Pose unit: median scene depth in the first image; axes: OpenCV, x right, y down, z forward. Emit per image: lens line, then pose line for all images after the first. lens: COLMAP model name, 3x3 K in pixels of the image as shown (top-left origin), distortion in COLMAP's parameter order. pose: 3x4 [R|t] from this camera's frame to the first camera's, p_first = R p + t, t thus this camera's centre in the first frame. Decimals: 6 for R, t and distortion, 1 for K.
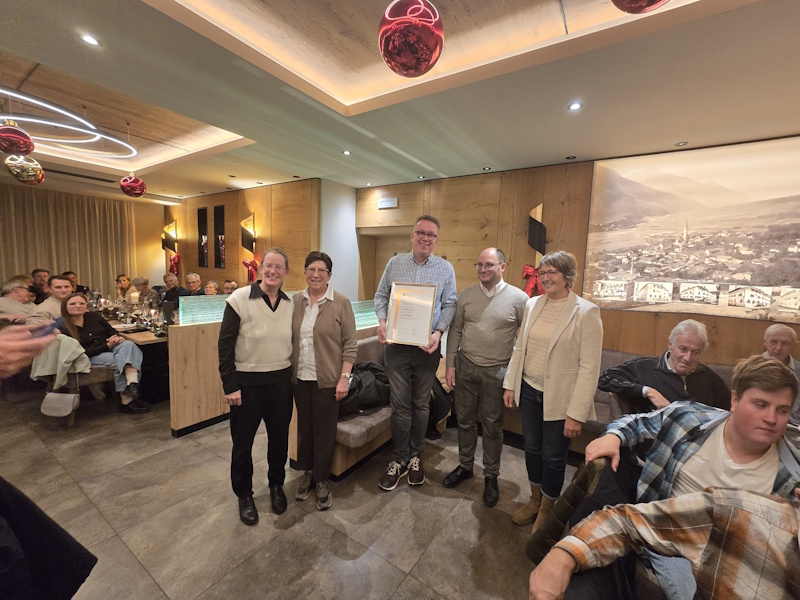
lens RADIAL K [[328.7, 0, 404.8], [0, 328.7, 298.5], [0, 0, 1]] dist [0.001475, 0.000168]
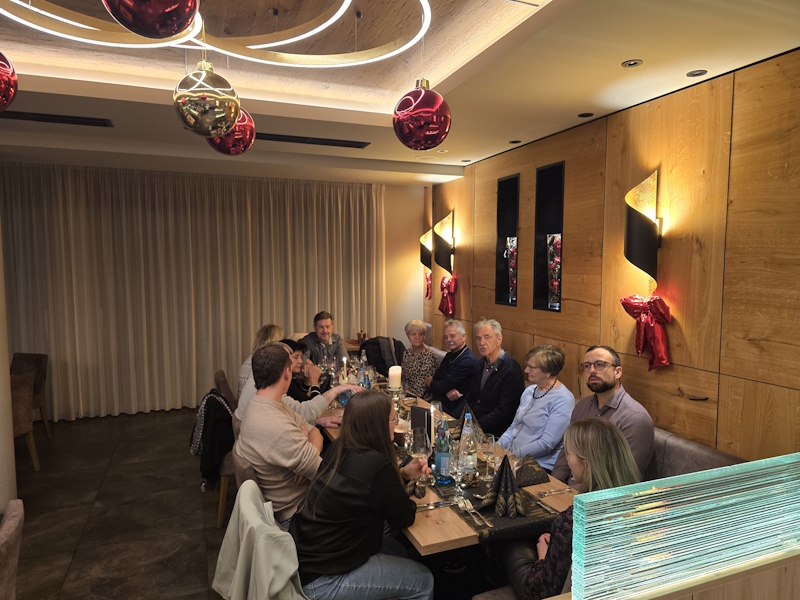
lens RADIAL K [[531.6, 0, 415.0], [0, 531.6, 305.8], [0, 0, 1]] dist [0.048590, -0.052825]
pose [[0.820905, 0.006020, -0.571033, -0.510869], [-0.020121, 0.999628, -0.018386, -0.135653], [0.570710, 0.026583, 0.820721, 0.544074]]
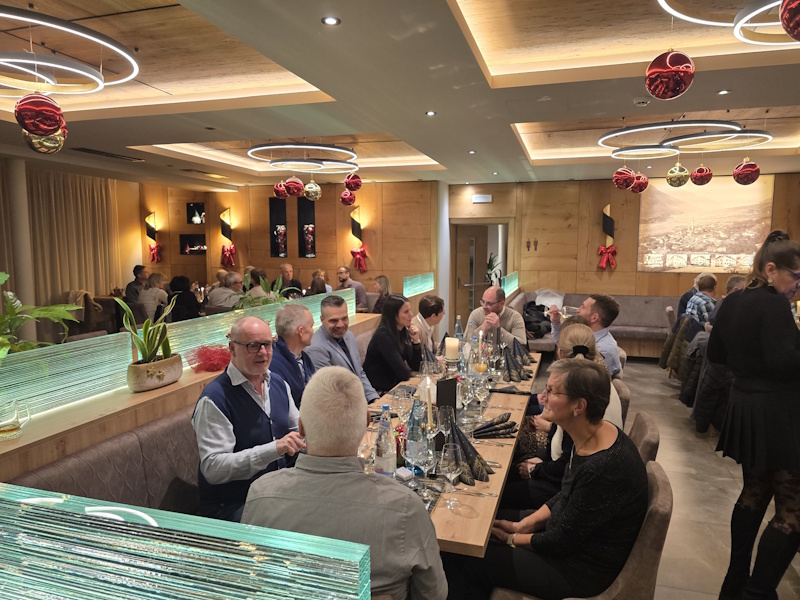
lens RADIAL K [[528.2, 0, 400.3], [0, 528.2, 307.5], [0, 0, 1]] dist [0.086250, -0.139044]
pose [[0.960772, -0.068862, 0.268655, -1.243154], [0.060635, 0.997405, 0.038813, 0.030720], [-0.270631, -0.021000, 0.962454, -1.153950]]
